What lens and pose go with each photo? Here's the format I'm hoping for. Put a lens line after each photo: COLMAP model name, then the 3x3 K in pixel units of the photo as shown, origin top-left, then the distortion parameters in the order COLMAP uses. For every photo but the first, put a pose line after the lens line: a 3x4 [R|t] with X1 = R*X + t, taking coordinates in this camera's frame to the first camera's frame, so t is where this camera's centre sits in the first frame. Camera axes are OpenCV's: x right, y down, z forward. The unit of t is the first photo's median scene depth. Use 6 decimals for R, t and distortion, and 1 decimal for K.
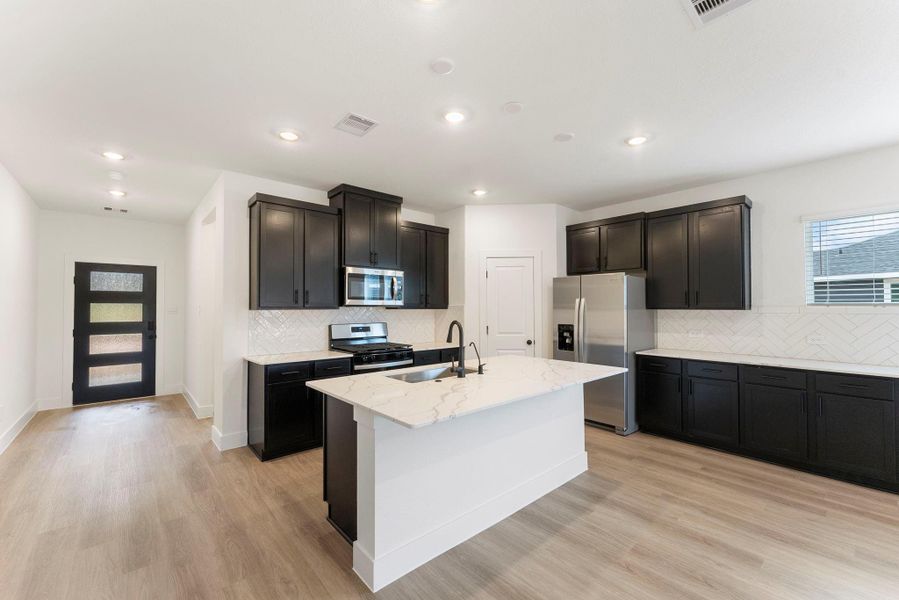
lens RADIAL K [[366.3, 0, 450.2], [0, 366.3, 304.4], [0, 0, 1]] dist [0.001205, -0.000136]
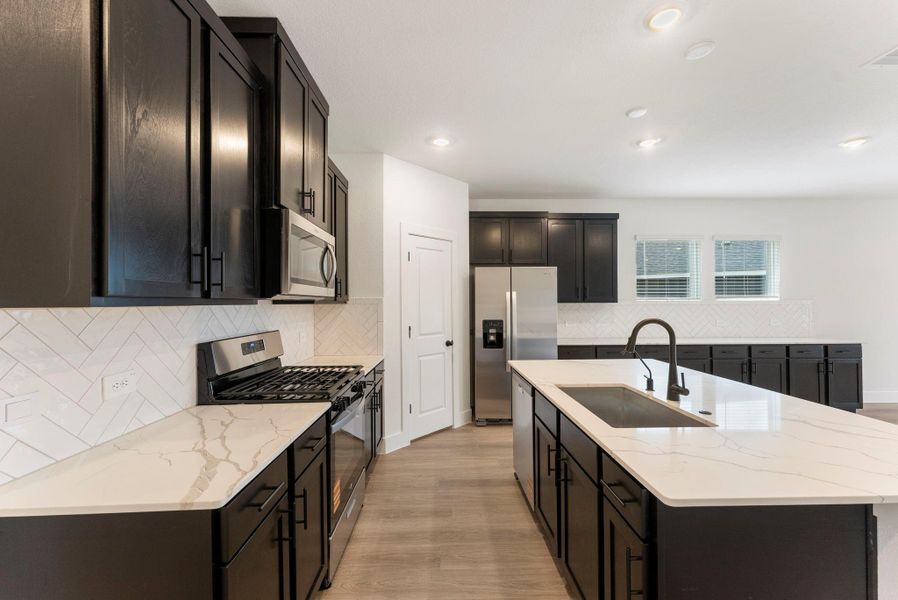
lens RADIAL K [[365.9, 0, 451.7], [0, 365.9, 299.5], [0, 0, 1]] dist [0.001205, -0.000136]
pose [[0.648391, 0.003874, 0.761298, -0.458611], [-0.004369, 0.999990, -0.001368, 0.006579], [-0.761295, -0.002439, 0.648401, 0.514930]]
